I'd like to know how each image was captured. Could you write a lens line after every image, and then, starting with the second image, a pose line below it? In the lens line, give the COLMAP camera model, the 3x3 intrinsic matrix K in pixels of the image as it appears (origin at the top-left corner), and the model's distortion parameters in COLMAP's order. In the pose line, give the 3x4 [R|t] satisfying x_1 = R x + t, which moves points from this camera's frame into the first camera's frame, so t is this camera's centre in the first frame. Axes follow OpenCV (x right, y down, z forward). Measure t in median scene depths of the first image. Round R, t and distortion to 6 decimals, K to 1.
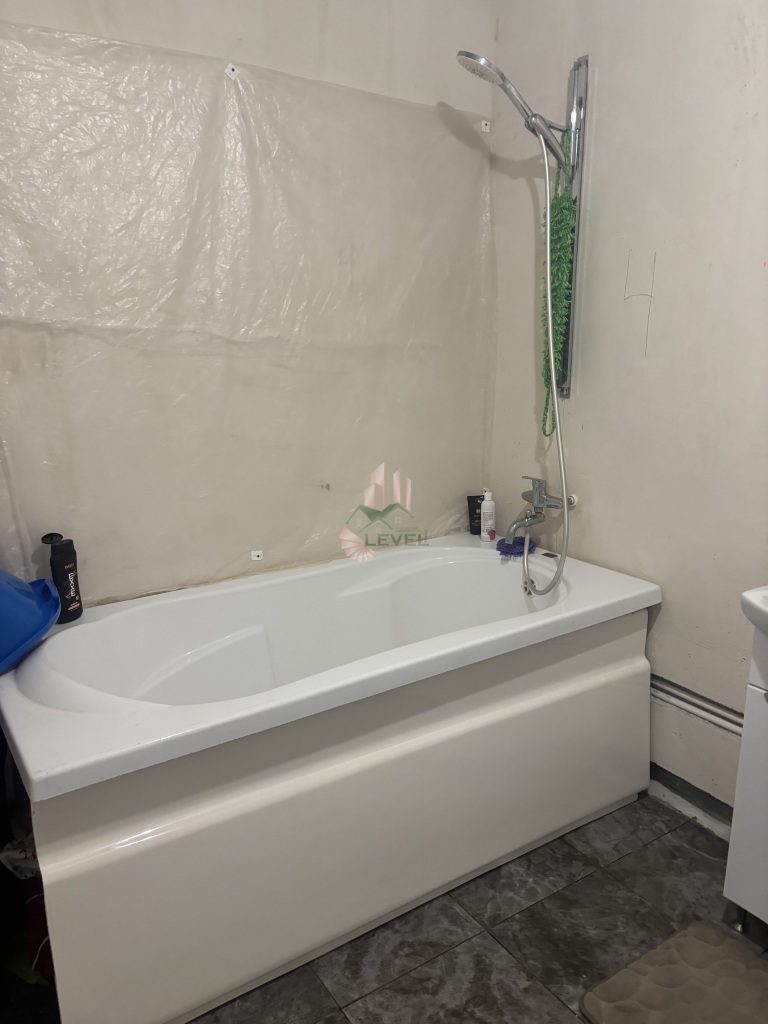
lens RADIAL K [[770.4, 0, 375.0], [0, 770.4, 508.9], [0, 0, 1]] dist [0.048689, -0.049419]
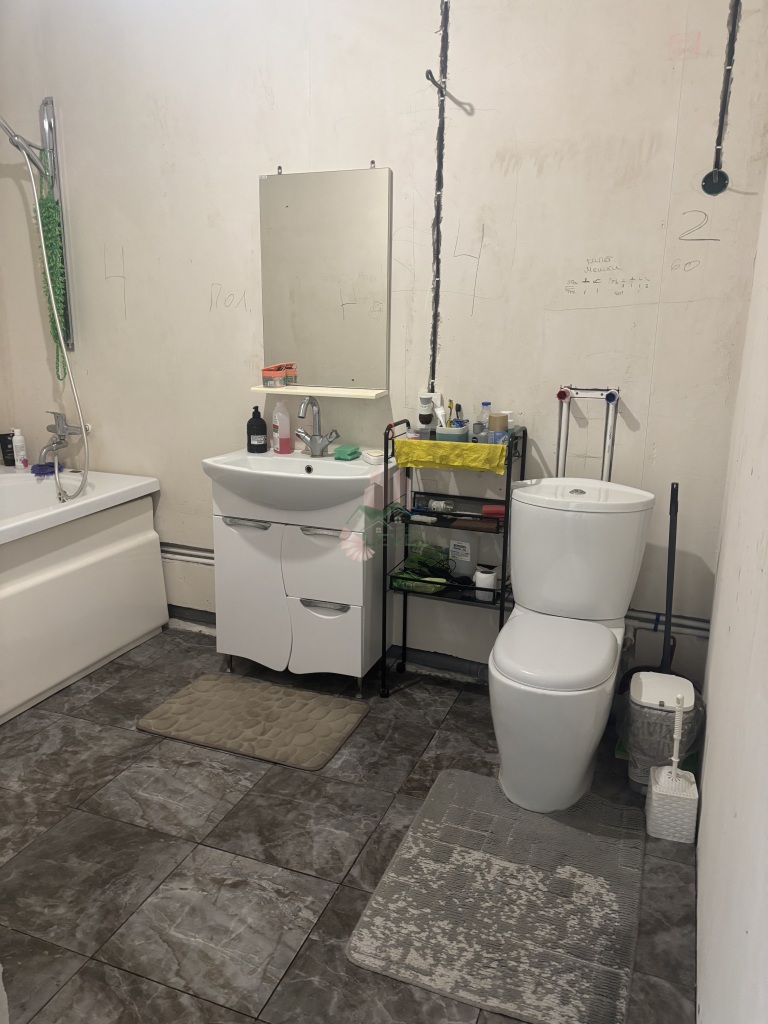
lens RADIAL K [[770.4, 0, 379.4], [0, 770.4, 519.2], [0, 0, 1]] dist [0.048689, -0.049419]
pose [[0.809950, -0.127485, 0.572476, -0.133680], [0.113111, 0.991719, 0.060814, 0.129003], [-0.575488, 0.015497, 0.817663, -0.417436]]
